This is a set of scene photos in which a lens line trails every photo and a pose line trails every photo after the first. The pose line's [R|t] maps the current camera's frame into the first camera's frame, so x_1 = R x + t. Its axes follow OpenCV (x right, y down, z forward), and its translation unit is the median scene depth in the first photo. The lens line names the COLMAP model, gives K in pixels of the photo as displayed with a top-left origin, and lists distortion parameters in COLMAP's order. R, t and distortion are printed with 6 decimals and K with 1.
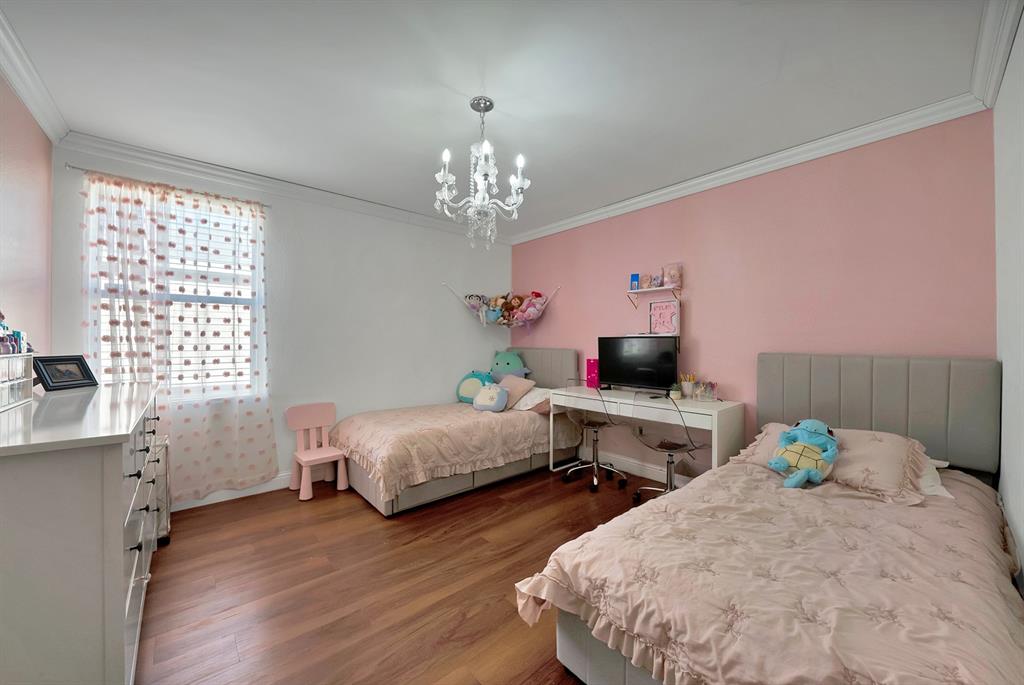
lens RADIAL K [[368.2, 0, 512.0], [0, 368.2, 342.5], [0, 0, 1]] dist [-0.019124, 0.000296]
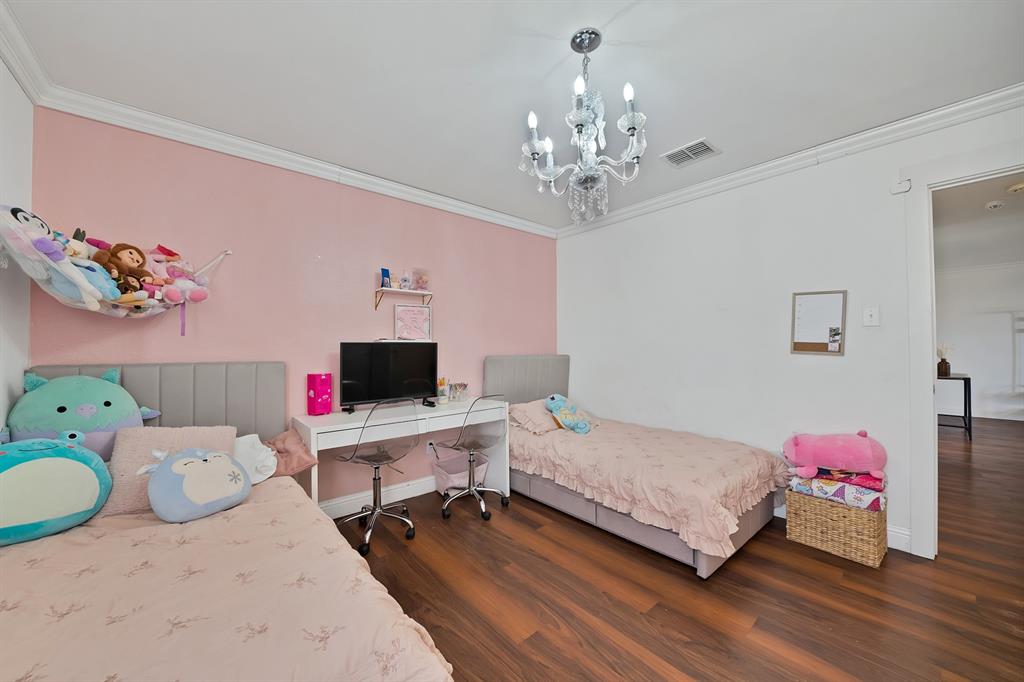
lens RADIAL K [[368.2, 0, 512.0], [0, 368.2, 341.0], [0, 0, 1]] dist [-0.019124, 0.000296]
pose [[0.030242, 0.005871, 0.999525, -0.520341], [0.003128, 0.999977, -0.005968, -0.013045], [-0.999538, 0.003307, 0.030223, 0.684992]]
